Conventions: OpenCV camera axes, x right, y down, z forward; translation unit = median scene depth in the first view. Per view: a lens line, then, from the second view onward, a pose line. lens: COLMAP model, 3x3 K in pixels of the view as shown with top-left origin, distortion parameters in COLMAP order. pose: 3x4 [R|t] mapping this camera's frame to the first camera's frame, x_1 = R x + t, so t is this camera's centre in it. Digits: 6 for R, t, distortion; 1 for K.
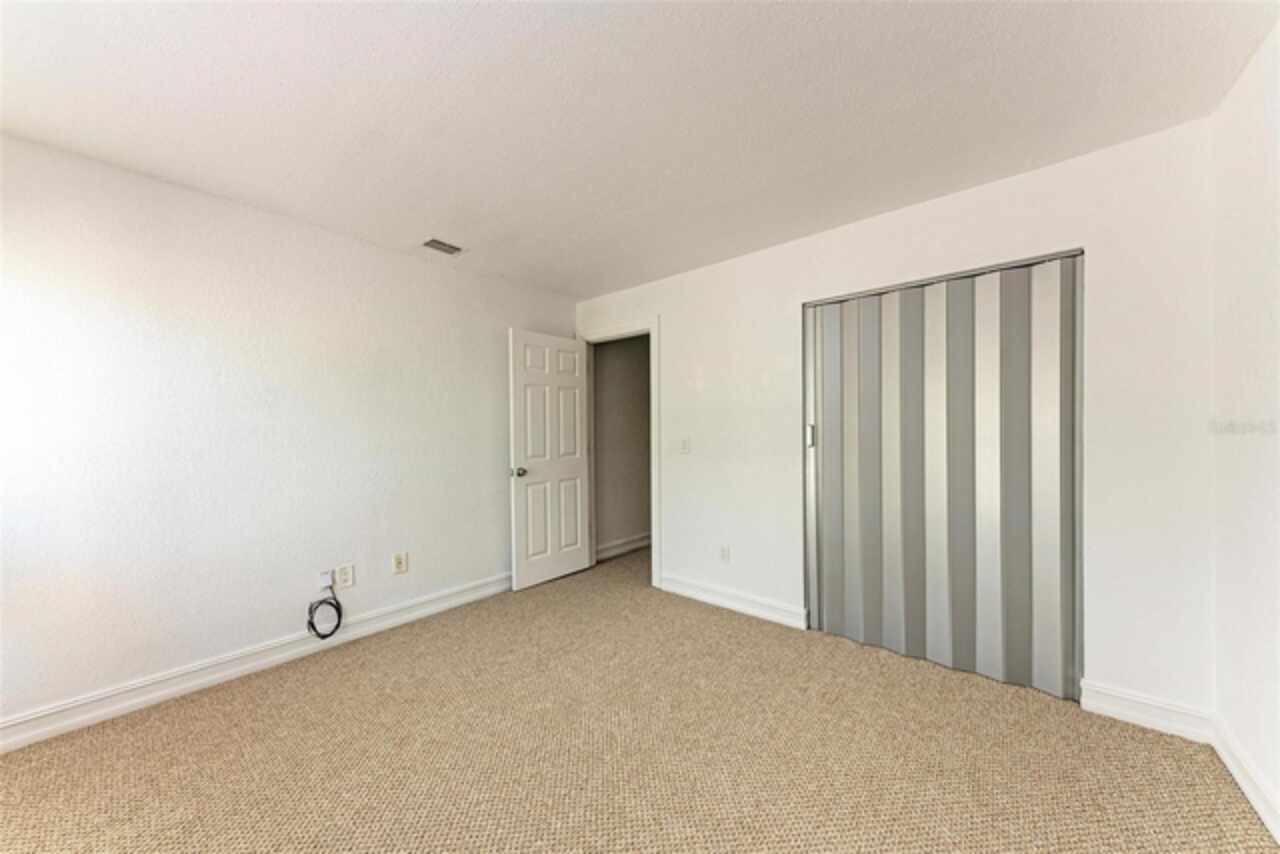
lens RADIAL K [[437.3, 0, 645.5], [0, 437.3, 431.9], [0, 0, 1]] dist [0.015263, -0.000097]
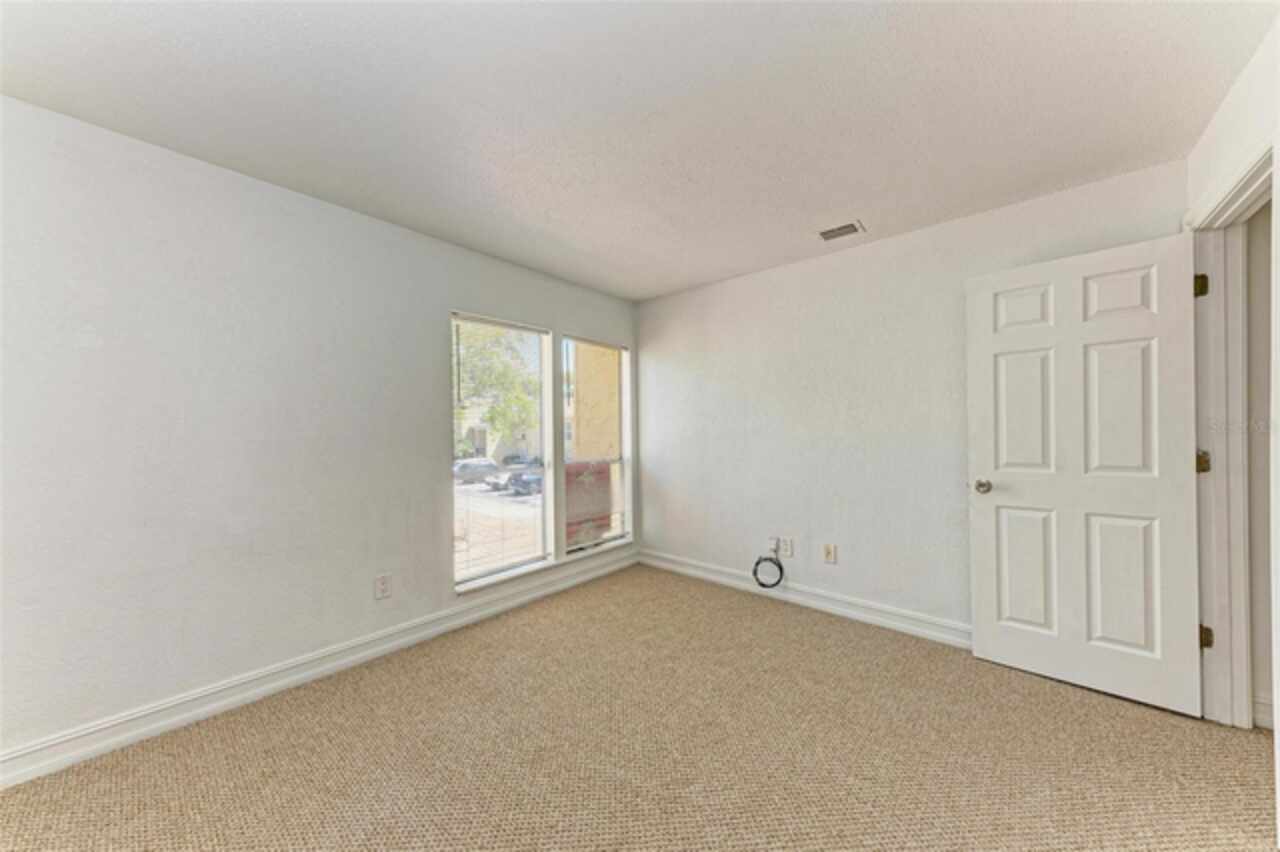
lens RADIAL K [[437.3, 0, 645.5], [0, 437.3, 430.9], [0, 0, 1]] dist [0.015263, -0.000097]
pose [[-0.021630, 0.005507, -0.999751, 0.531412], [0.006485, 0.999965, 0.005368, 0.000083], [0.999745, -0.006367, -0.021665, 0.641819]]
